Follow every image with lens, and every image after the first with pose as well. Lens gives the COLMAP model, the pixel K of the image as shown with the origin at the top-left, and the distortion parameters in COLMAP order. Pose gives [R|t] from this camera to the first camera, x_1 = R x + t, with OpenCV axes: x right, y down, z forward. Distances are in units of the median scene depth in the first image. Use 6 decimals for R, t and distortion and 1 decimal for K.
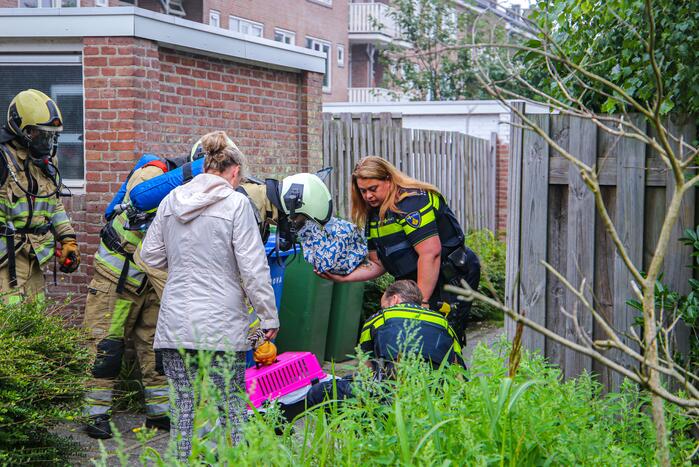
lens RADIAL K [[1315.0, 0, 349.5], [0, 1315.0, 233.5], [0, 0, 1]] dist [0.168081, -0.066701]
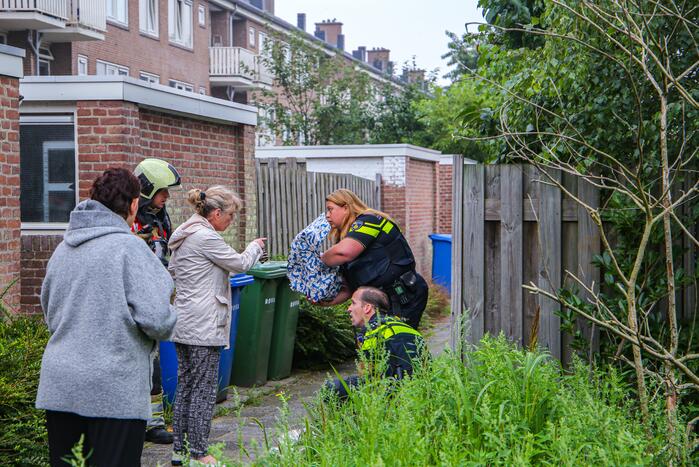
lens RADIAL K [[1315.0, 0, 349.5], [0, 1315.0, 233.5], [0, 0, 1]] dist [0.168081, -0.066701]
pose [[0.992844, -0.016005, 0.118344, -0.099948], [0.019383, 0.999435, -0.027448, 0.005197], [-0.117838, 0.029545, 0.992593, -0.176153]]
